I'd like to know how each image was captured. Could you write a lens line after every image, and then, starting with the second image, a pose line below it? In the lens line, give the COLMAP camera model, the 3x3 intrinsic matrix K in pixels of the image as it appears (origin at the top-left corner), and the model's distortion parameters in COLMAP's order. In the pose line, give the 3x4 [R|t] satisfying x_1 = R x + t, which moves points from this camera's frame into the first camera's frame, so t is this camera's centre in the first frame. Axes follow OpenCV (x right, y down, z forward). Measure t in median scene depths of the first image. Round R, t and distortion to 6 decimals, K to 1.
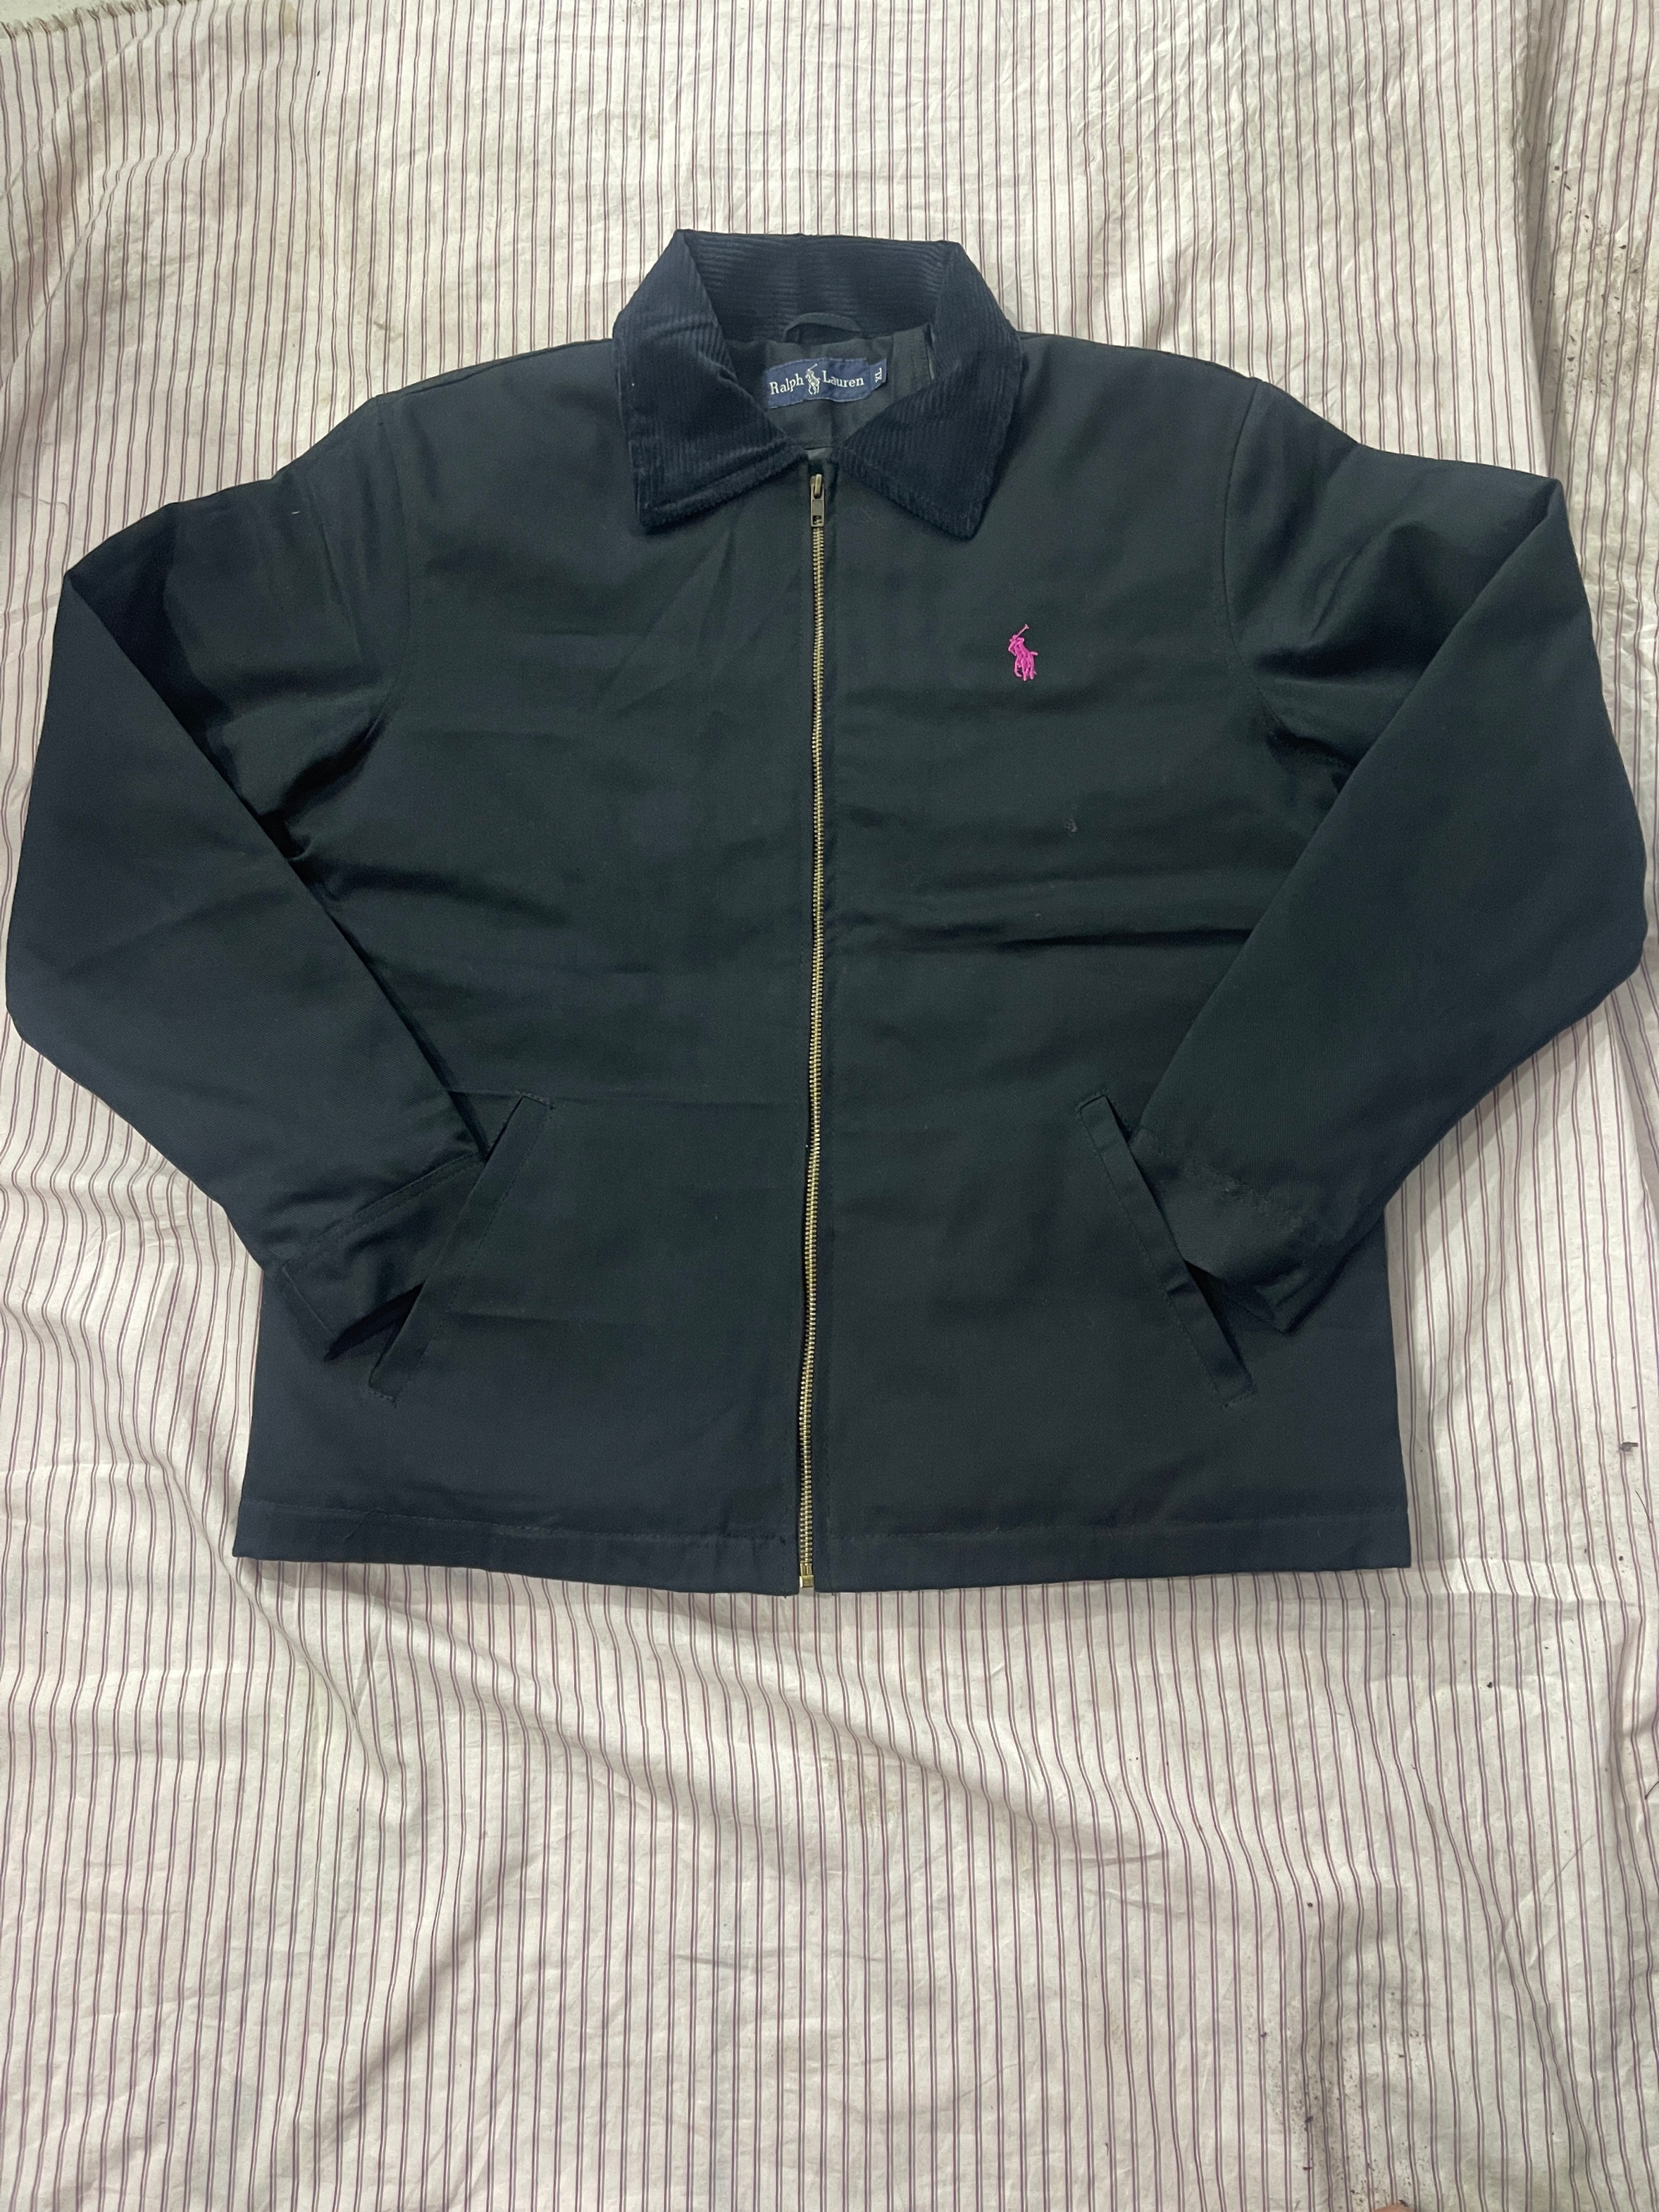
lens RADIAL K [[1645.6, 0, 829.5], [0, 1645.6, 1106.0], [0, 0, 1]] dist [0.030714, 0.000120]
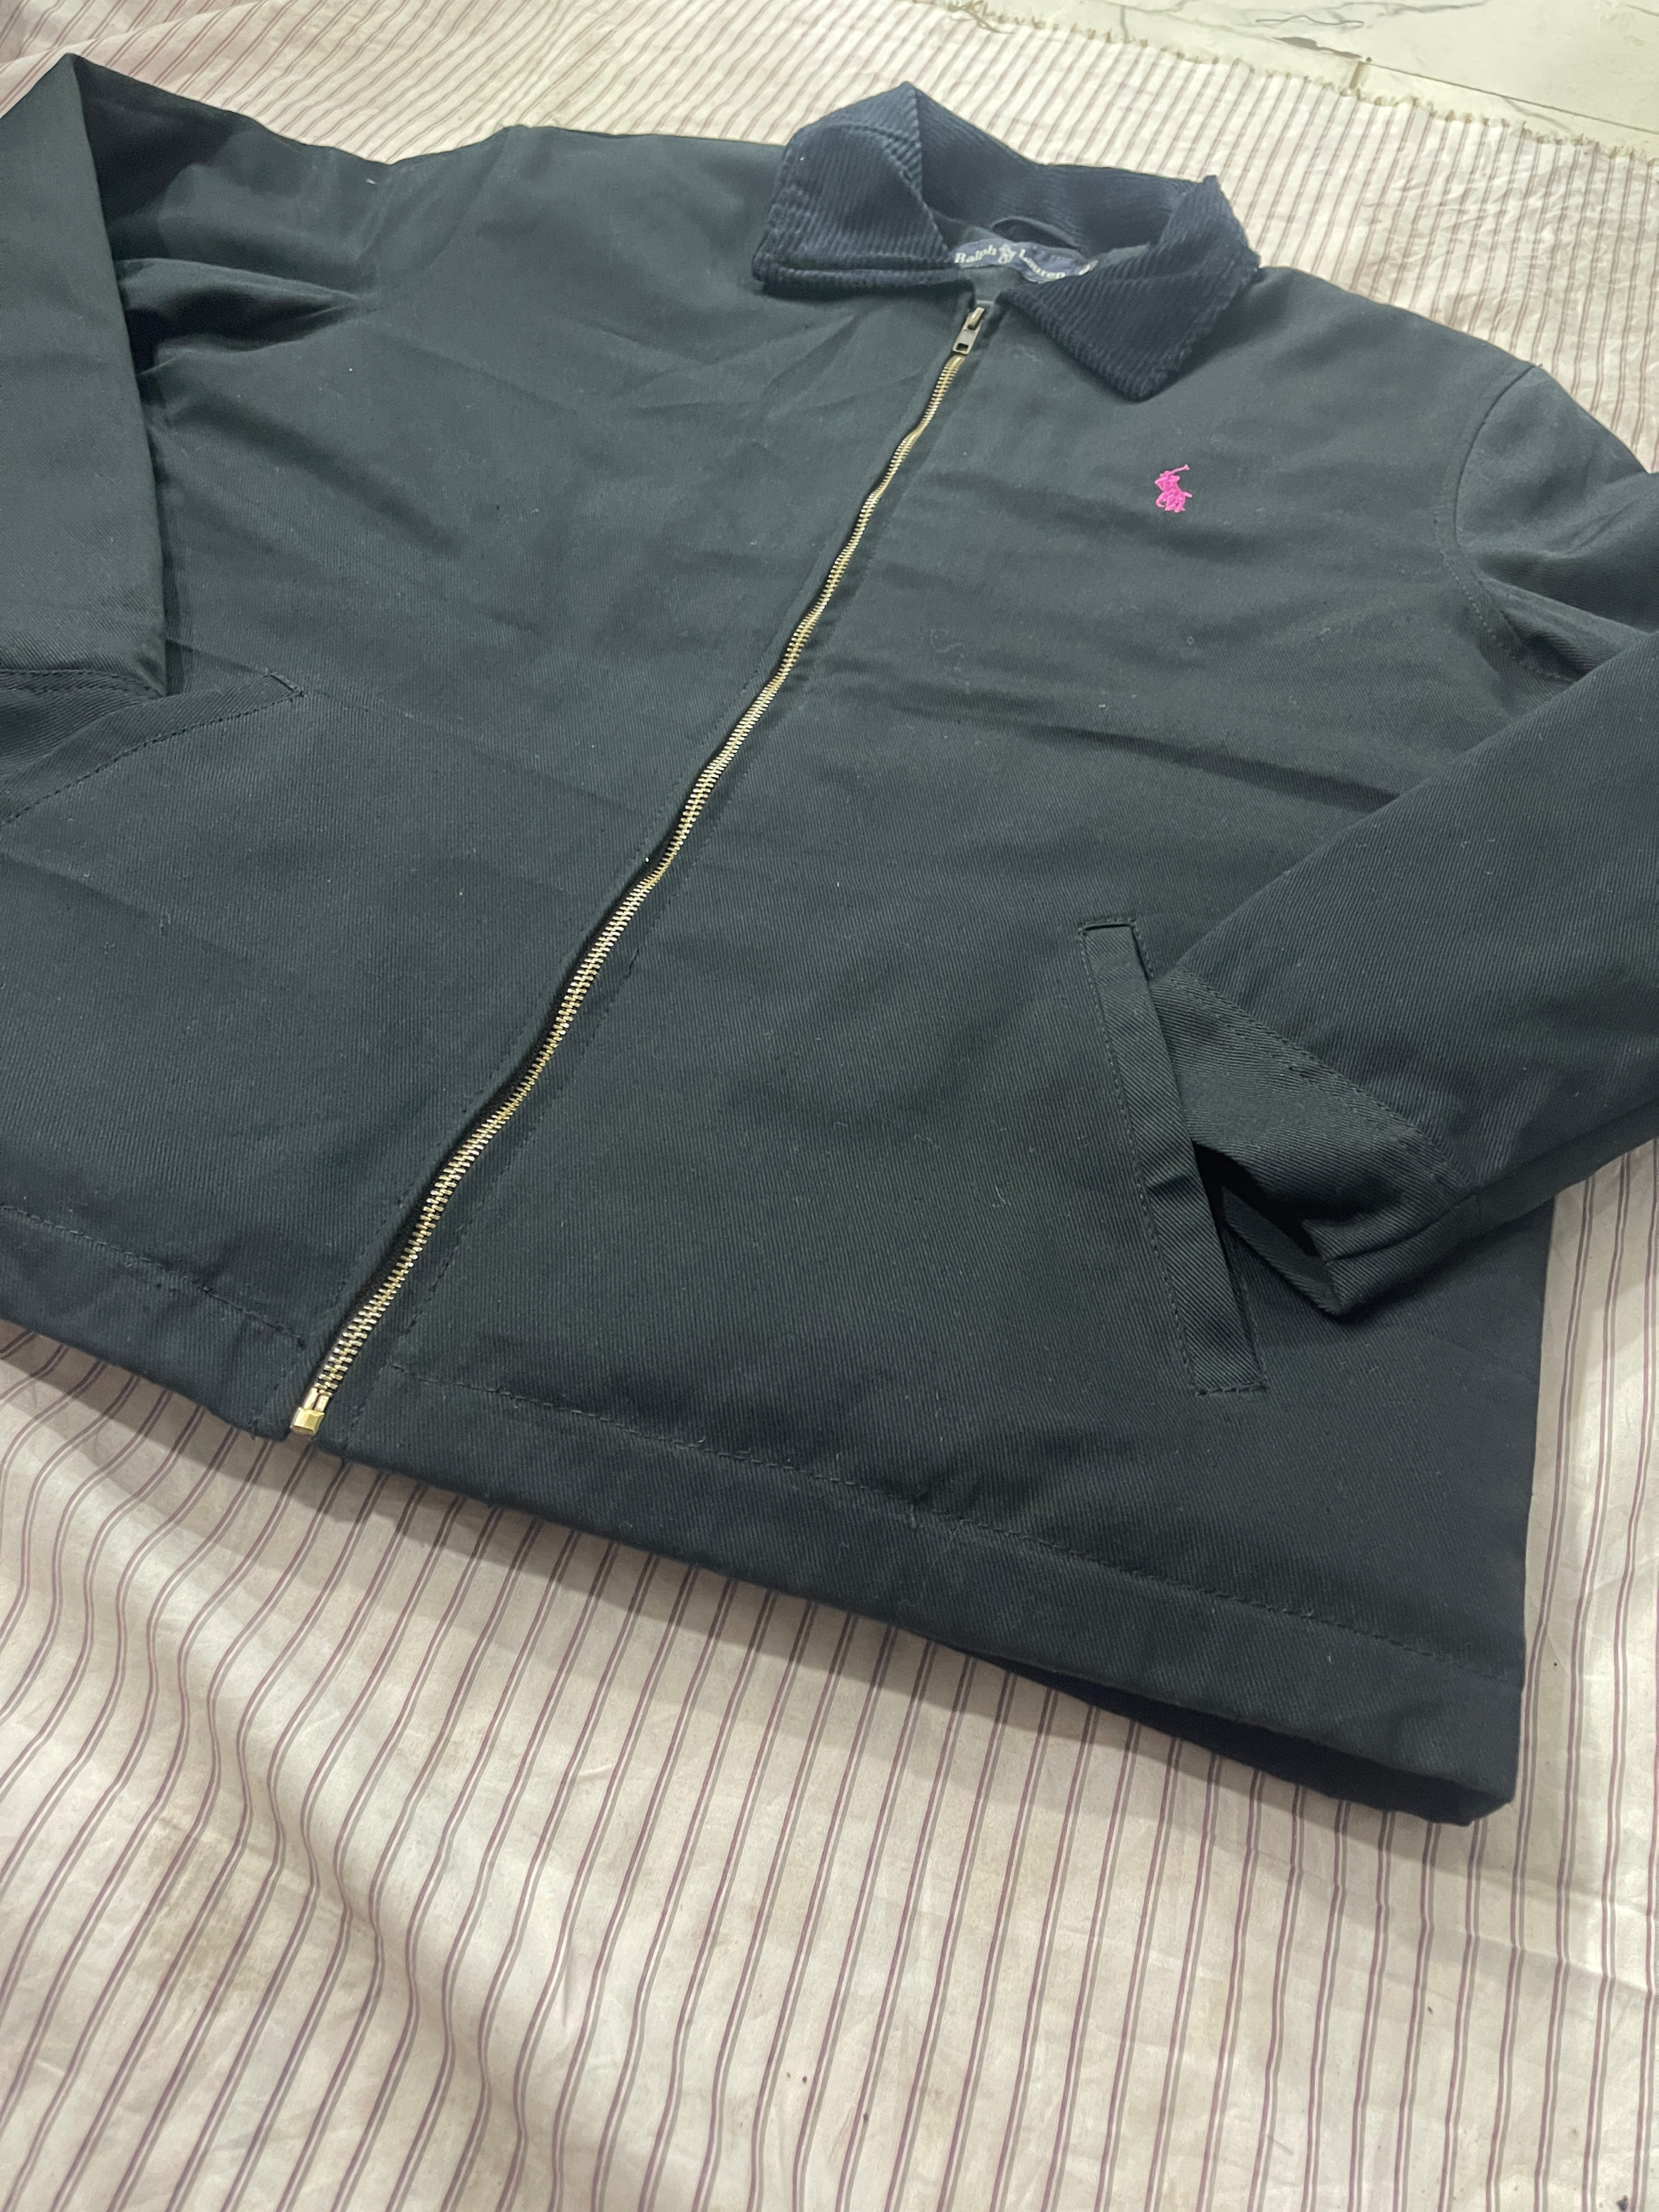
lens RADIAL K [[1645.6, 0, 829.5], [0, 1645.6, 1106.0], [0, 0, 1]] dist [0.030714, 0.000120]
pose [[0.940485, 0.326324, -0.094871, 0.118260], [-0.336361, 0.854049, -0.396815, 0.275926], [-0.048466, 0.405109, 0.912983, 0.391069]]
